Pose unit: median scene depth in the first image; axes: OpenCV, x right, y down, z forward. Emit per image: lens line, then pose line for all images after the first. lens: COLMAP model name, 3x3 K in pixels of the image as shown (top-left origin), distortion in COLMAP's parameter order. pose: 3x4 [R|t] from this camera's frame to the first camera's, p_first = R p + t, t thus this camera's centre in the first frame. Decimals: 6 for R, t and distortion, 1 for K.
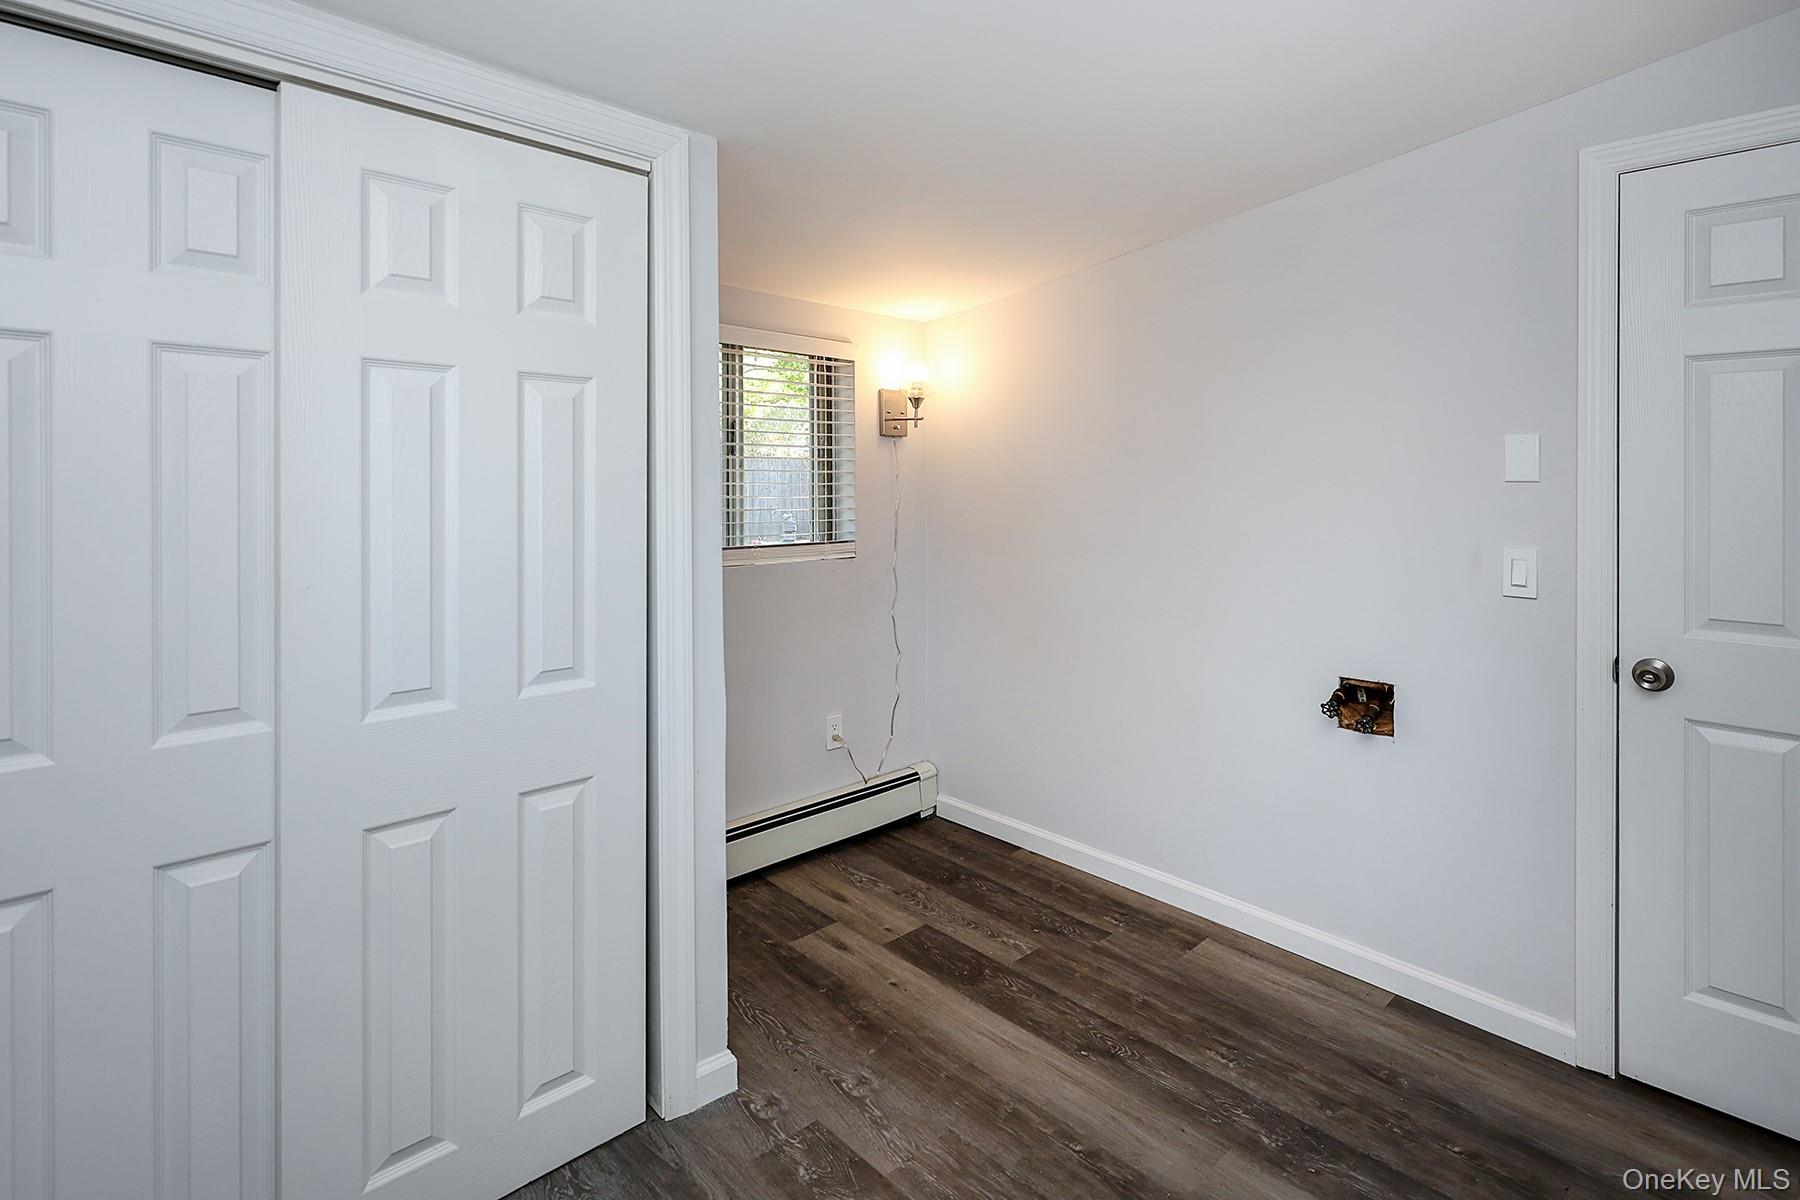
lens RADIAL K [[875.7, 0, 913.0], [0, 875.7, 612.0], [0, 0, 1]] dist [-0.016067, -0.000492]
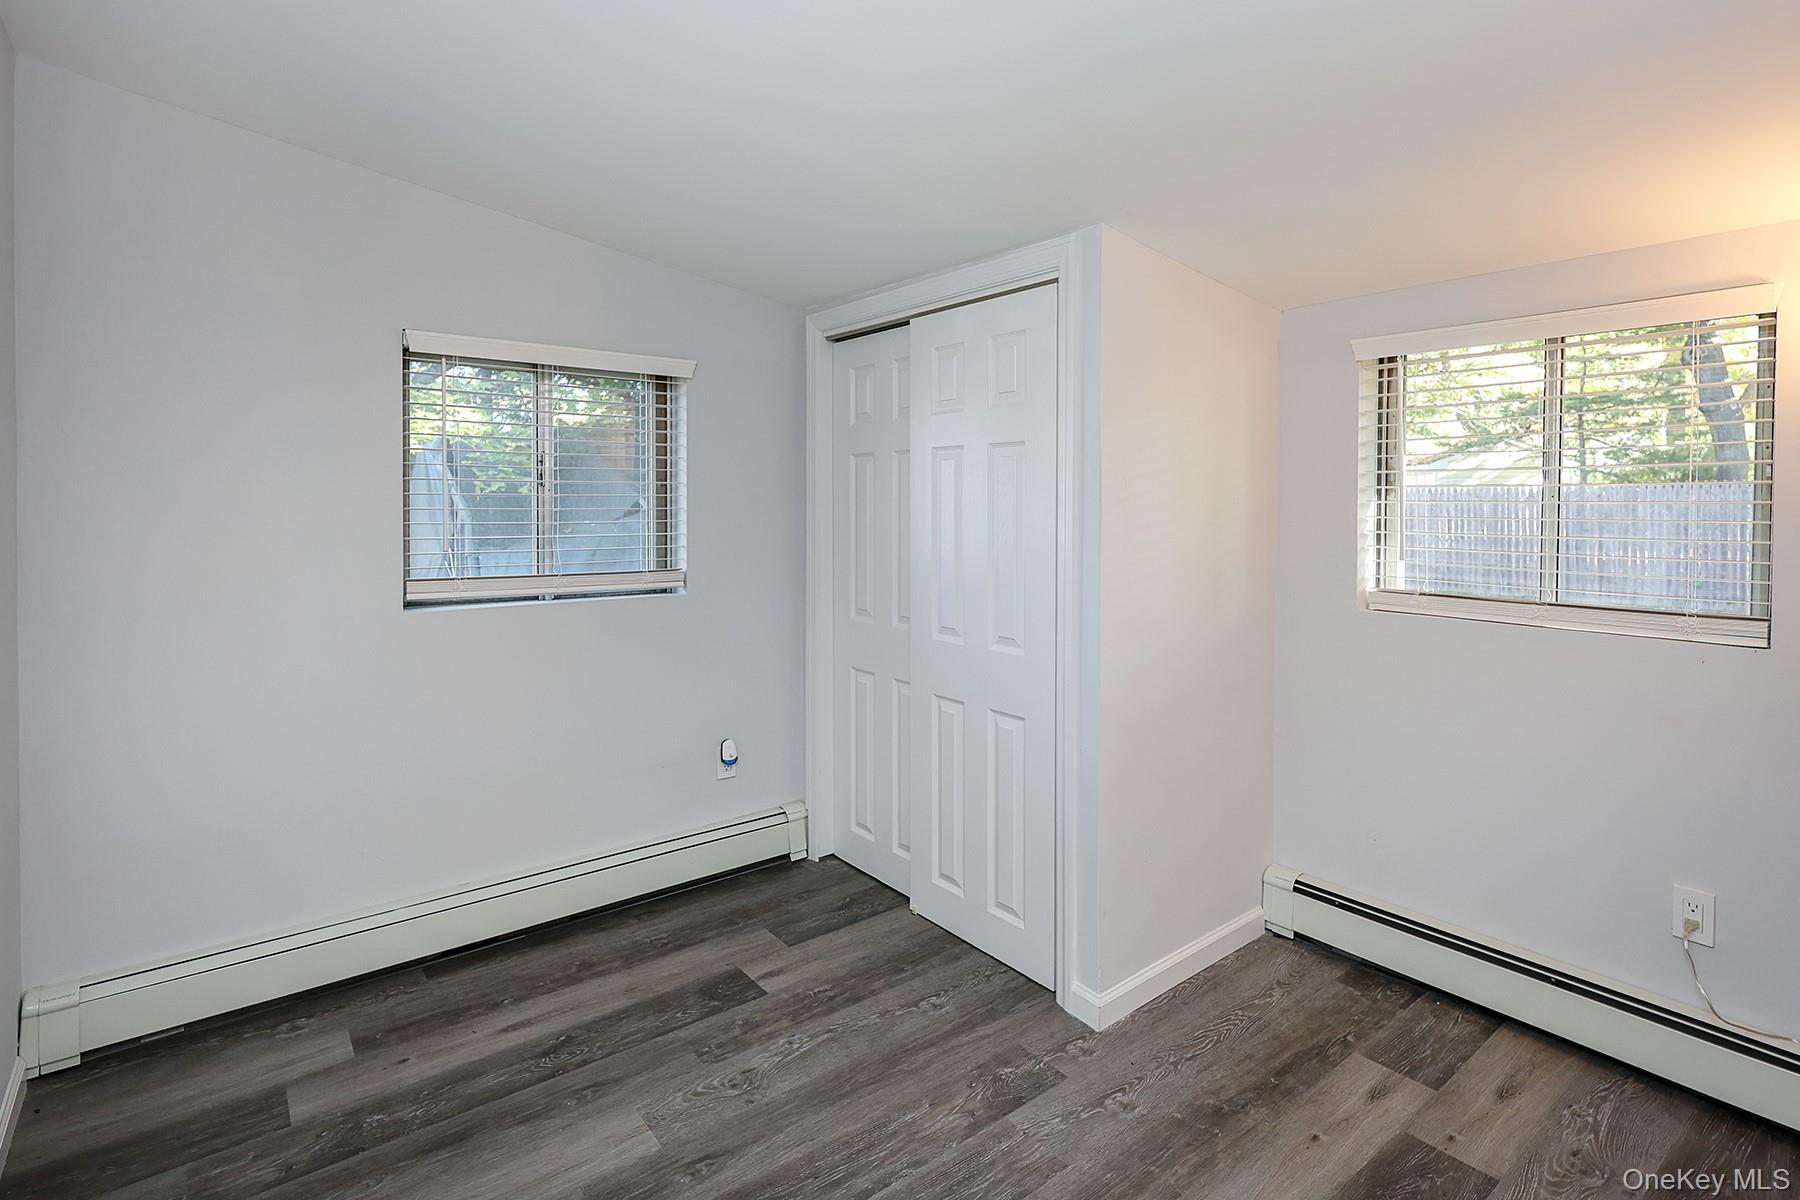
lens RADIAL K [[875.7, 0, 908.8], [0, 875.7, 603.8], [0, 0, 1]] dist [-0.016067, -0.000492]
pose [[-0.083474, 0.118562, -0.989432, 0.733438], [-0.157543, 0.978840, 0.130584, -0.096260], [0.983978, 0.166778, -0.063029, 0.600845]]
